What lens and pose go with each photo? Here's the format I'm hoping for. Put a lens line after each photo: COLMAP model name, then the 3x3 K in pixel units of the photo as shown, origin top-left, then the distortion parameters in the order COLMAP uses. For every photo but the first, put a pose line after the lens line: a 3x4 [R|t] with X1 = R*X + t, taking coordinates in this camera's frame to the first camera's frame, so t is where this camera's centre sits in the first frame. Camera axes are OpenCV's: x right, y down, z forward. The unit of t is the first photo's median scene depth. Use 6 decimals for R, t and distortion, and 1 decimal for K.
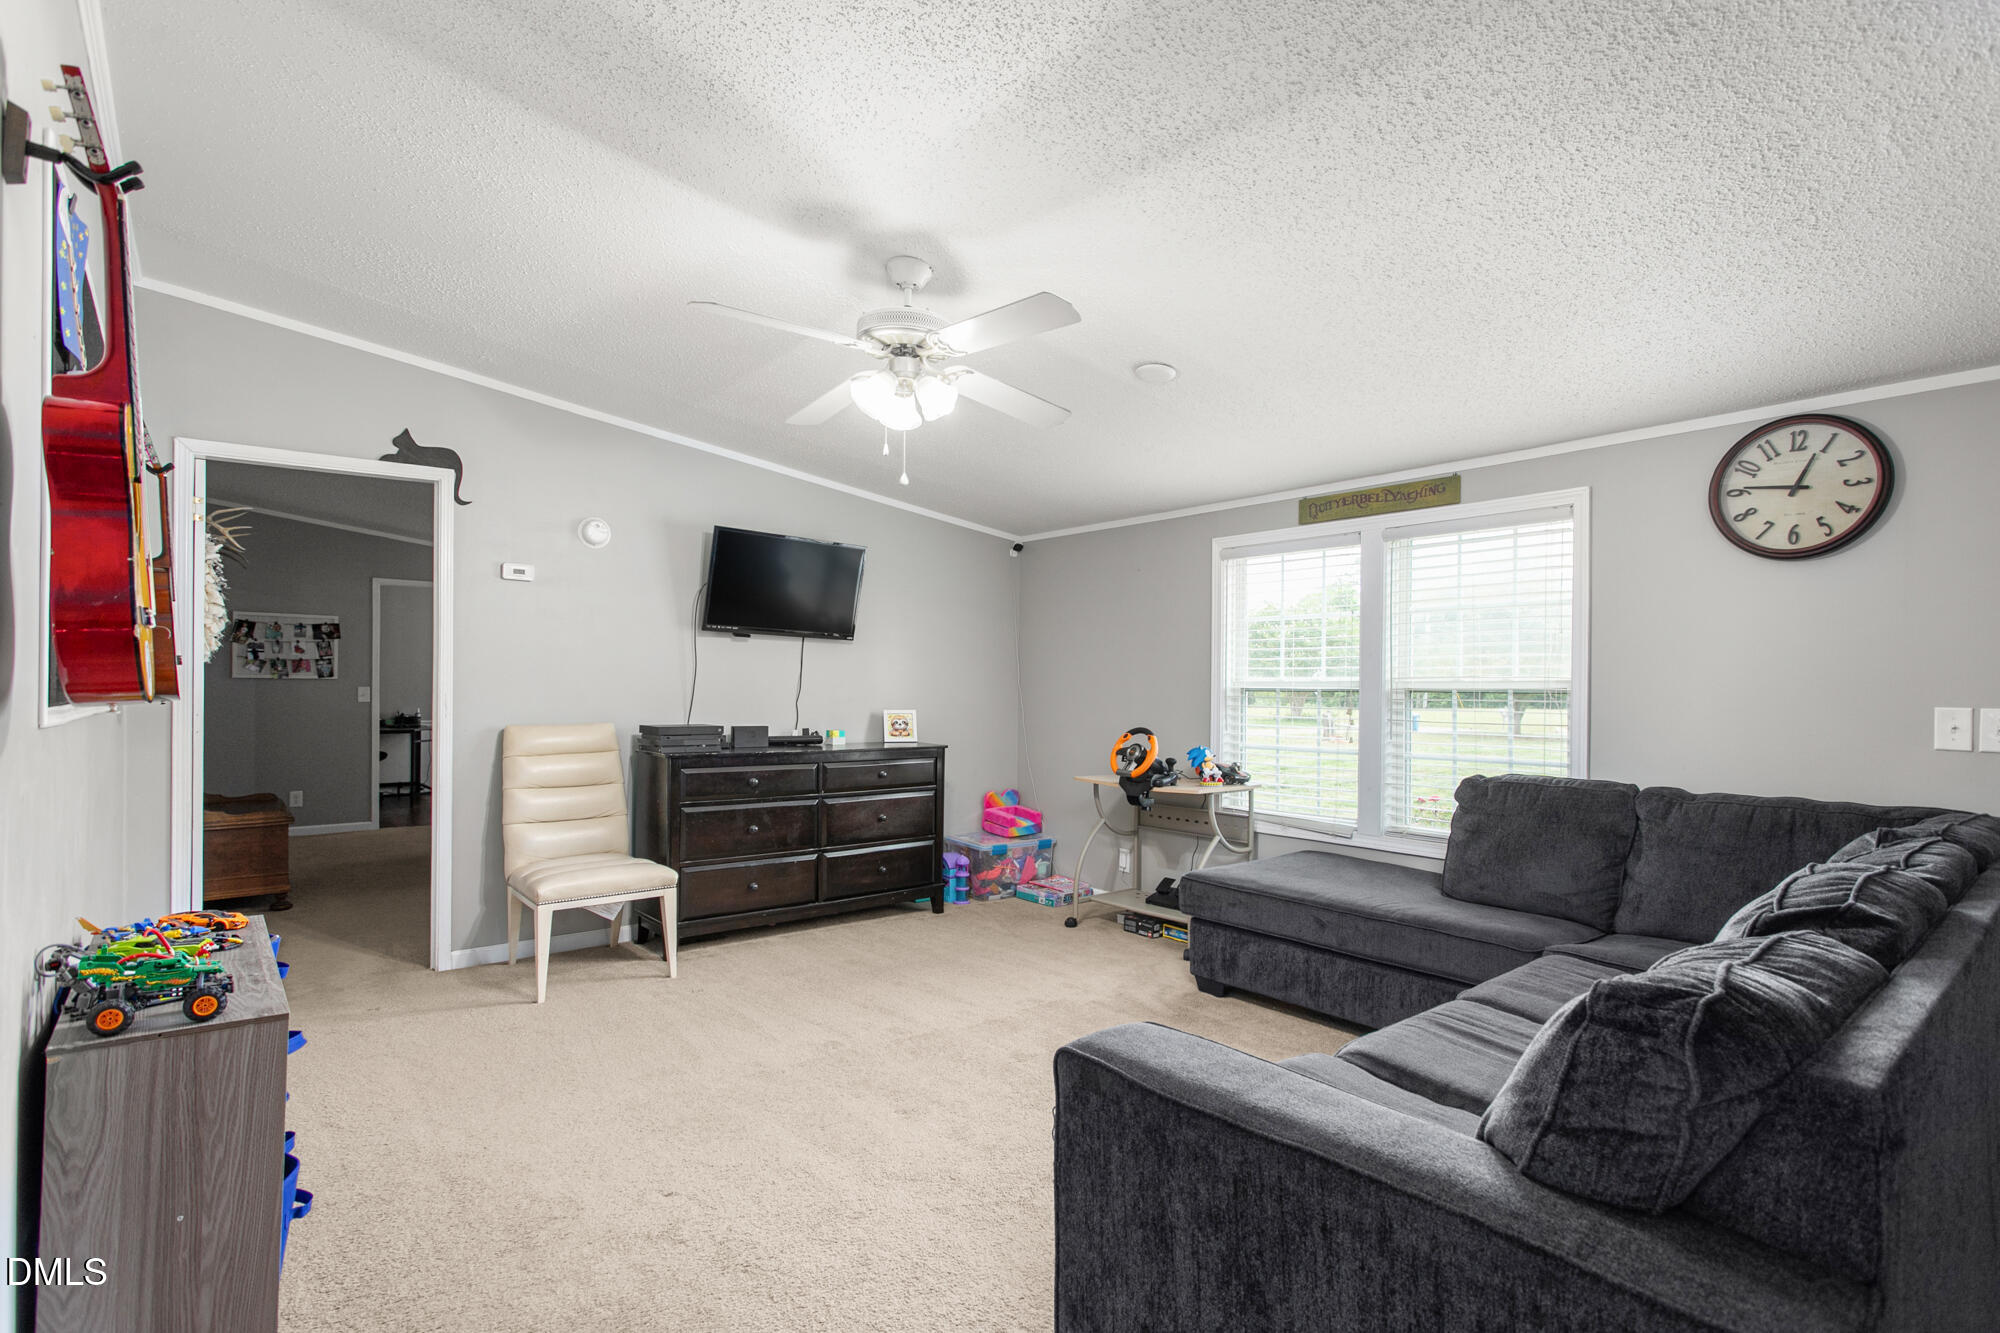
lens RADIAL K [[971.3, 0, 1004.2], [0, 971.3, 679.4], [0, 0, 1]] dist [-0.000653, 0.000342]
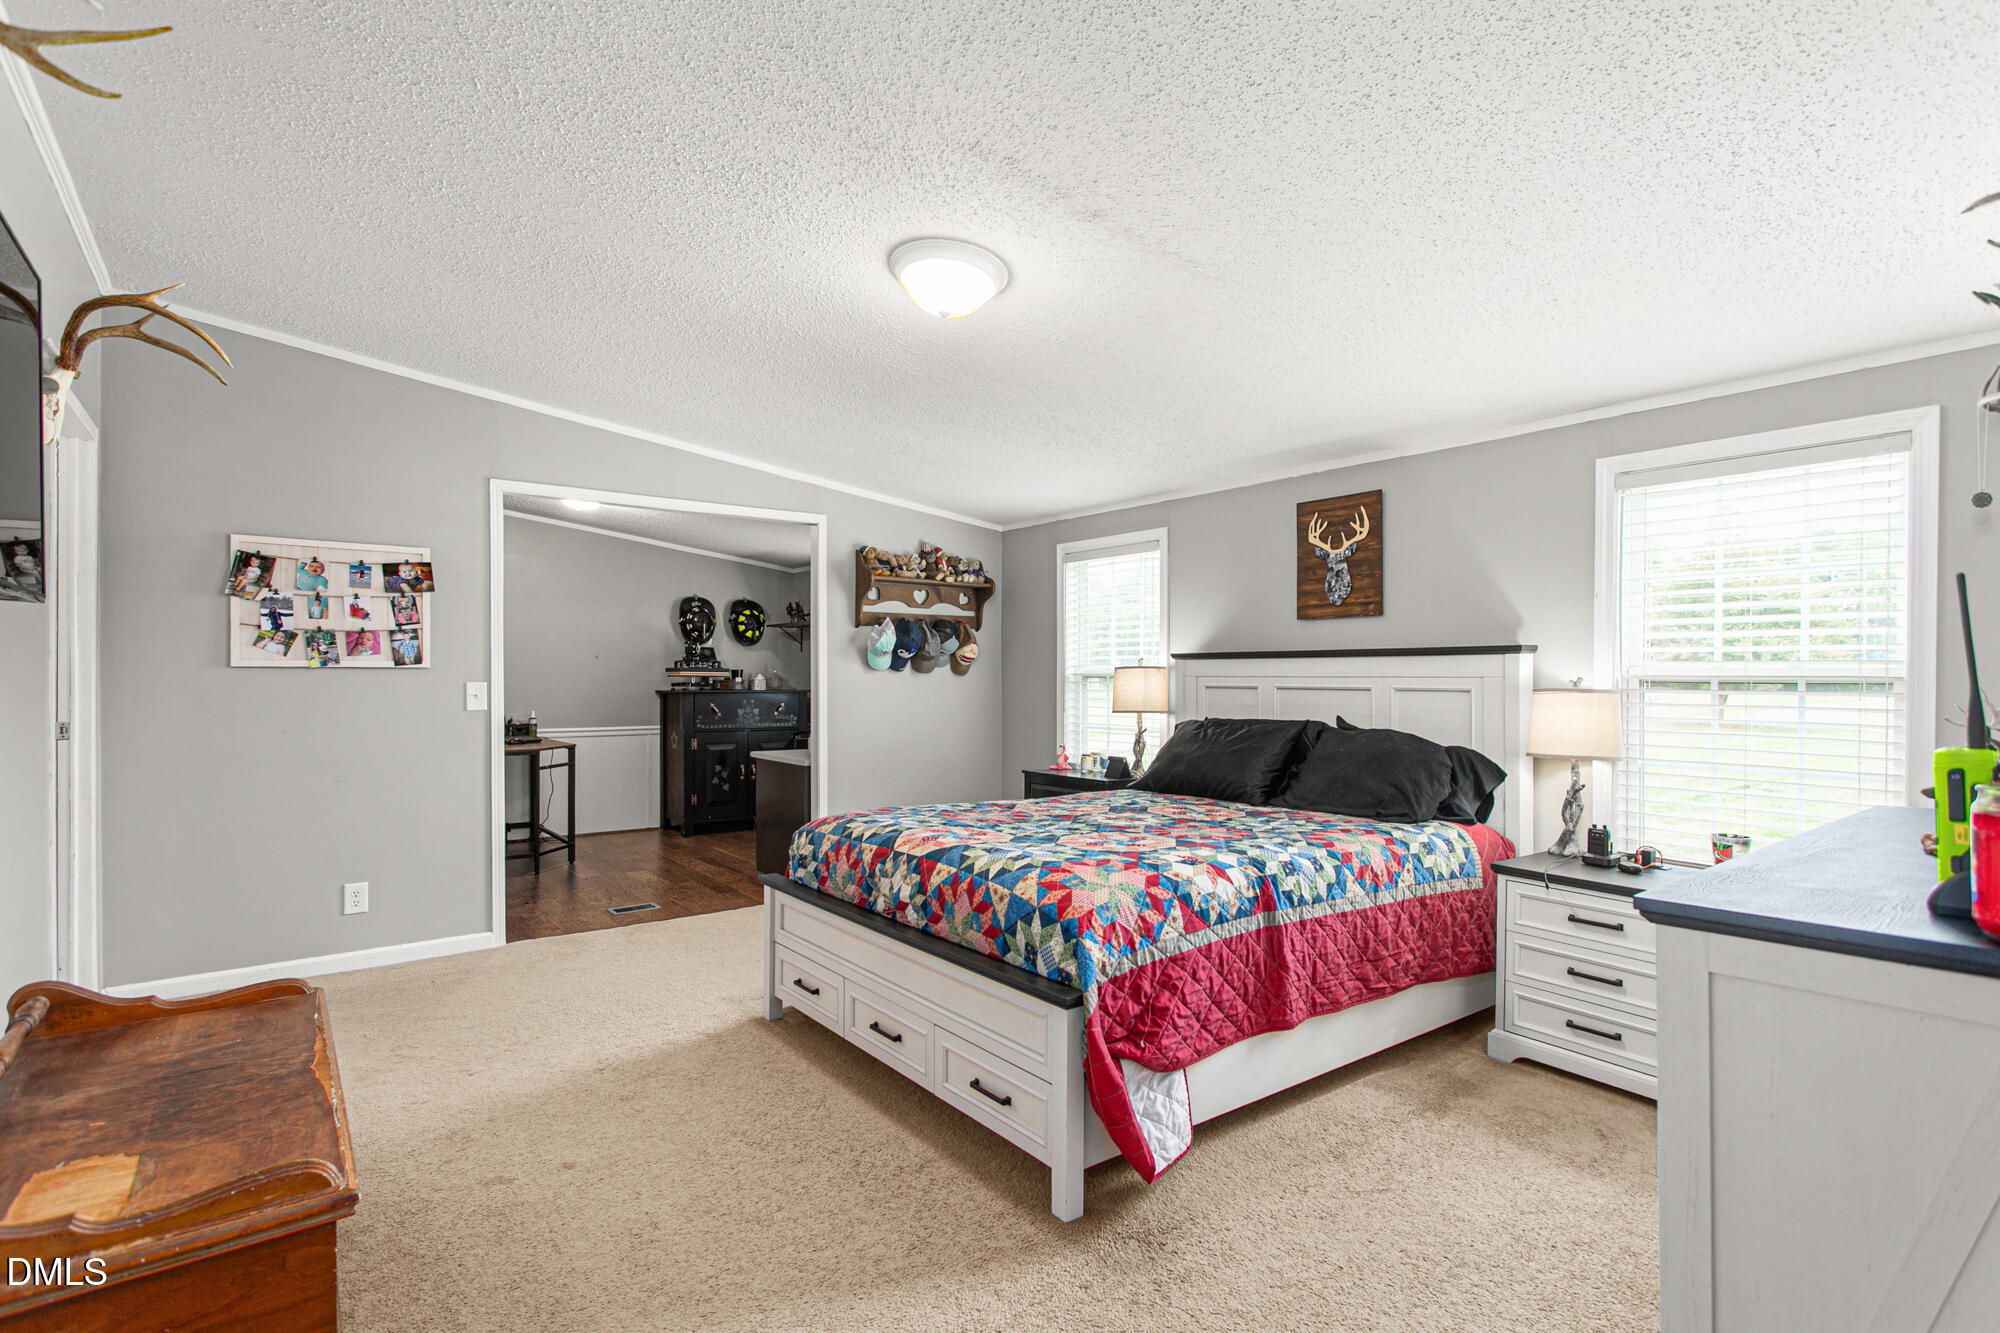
lens RADIAL K [[971.3, 0, 995.7], [0, 971.3, 666.2], [0, 0, 1]] dist [-0.000653, 0.000342]
pose [[0.998769, -0.007385, -0.049055, -0.355526], [0.007756, 0.999943, 0.007366, -0.002513], [0.048998, -0.007737, 0.998769, 0.490692]]
